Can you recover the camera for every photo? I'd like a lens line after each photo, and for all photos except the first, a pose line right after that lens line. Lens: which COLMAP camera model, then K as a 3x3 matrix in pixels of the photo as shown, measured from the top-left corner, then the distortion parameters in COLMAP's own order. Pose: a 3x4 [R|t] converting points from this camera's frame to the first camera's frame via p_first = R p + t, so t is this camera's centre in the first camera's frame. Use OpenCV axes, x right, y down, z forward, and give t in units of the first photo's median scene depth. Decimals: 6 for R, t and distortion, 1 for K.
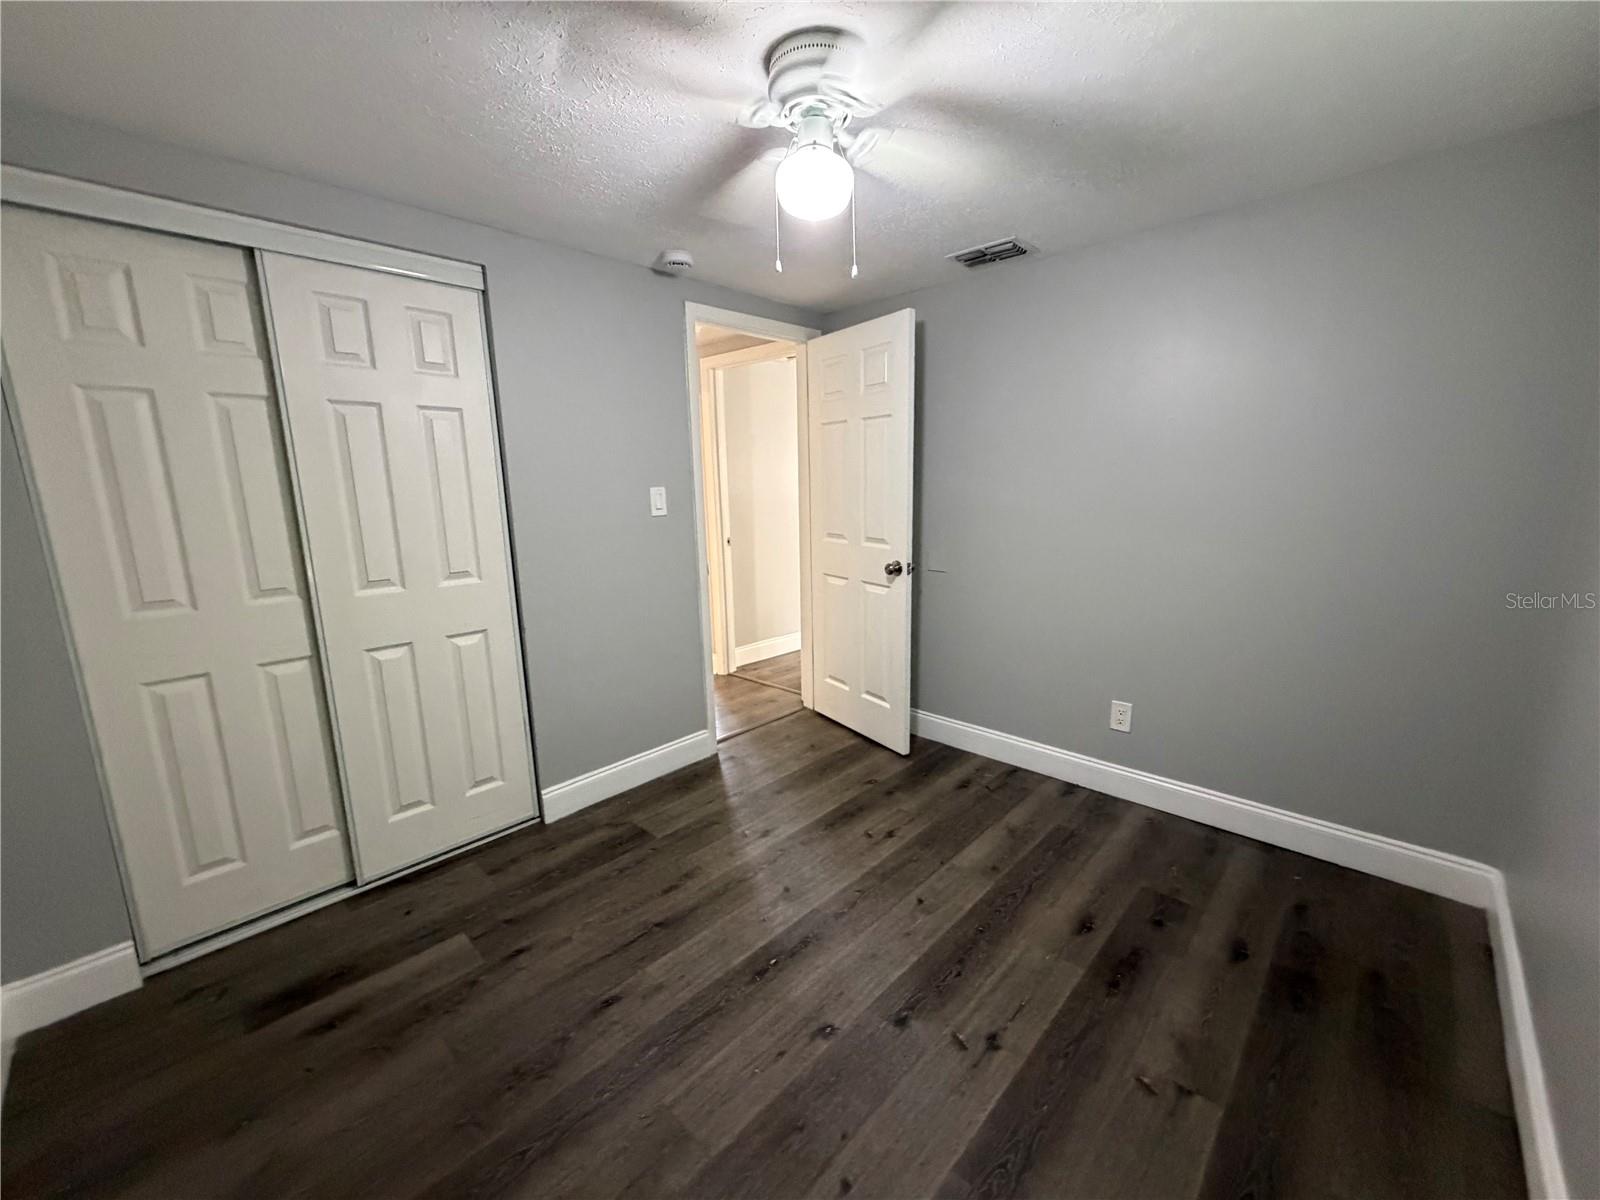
lens RADIAL K [[638.1, 0, 794.3], [0, 638.1, 603.5], [0, 0, 1]] dist [-0.000385, 0.000155]
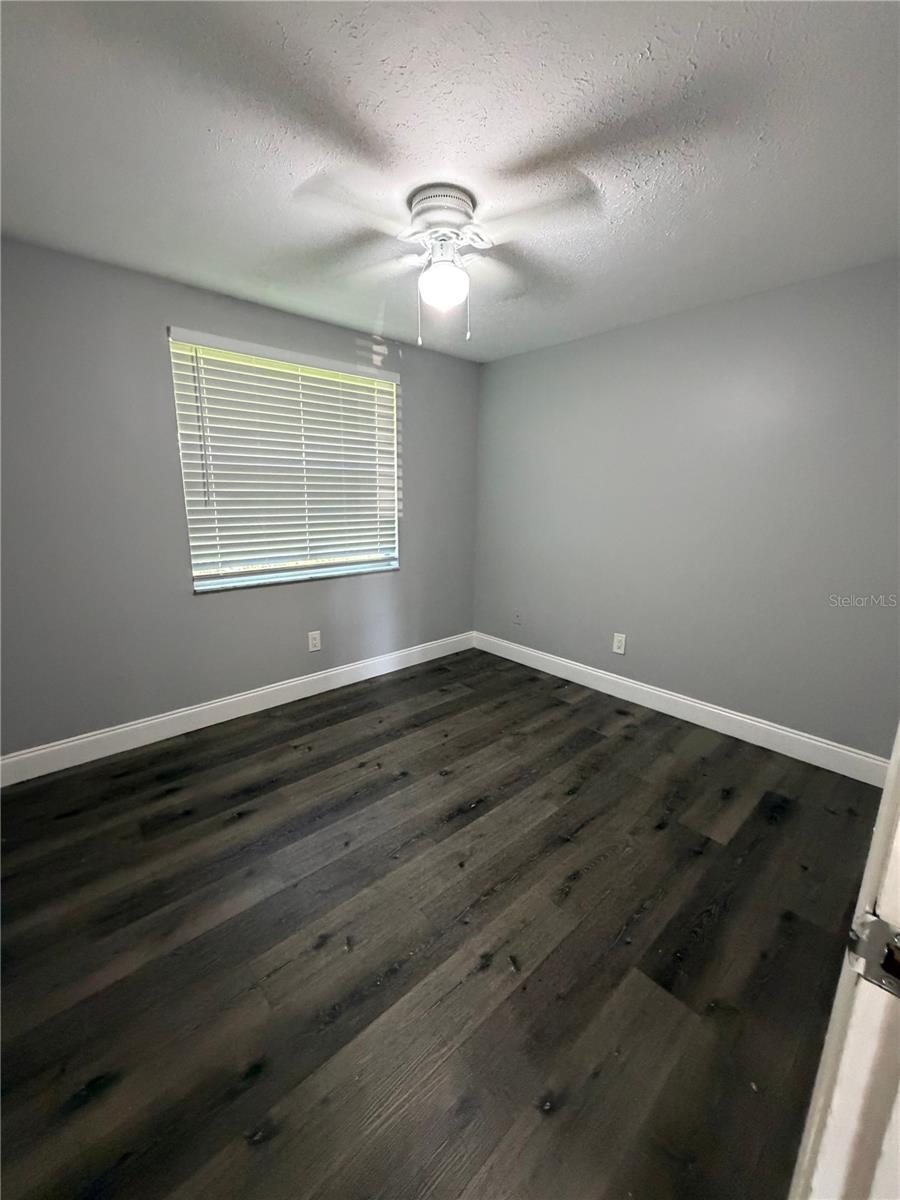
lens RADIAL K [[478.6, 0, 448.2], [0, 478.6, 596.0], [0, 0, 1]] dist [-0.000385, 0.000155]
pose [[-0.997334, -0.008495, 0.072474, -0.051701], [0.020770, 0.919072, 0.393542, -0.325992], [-0.069952, 0.393998, -0.916446, 1.831872]]
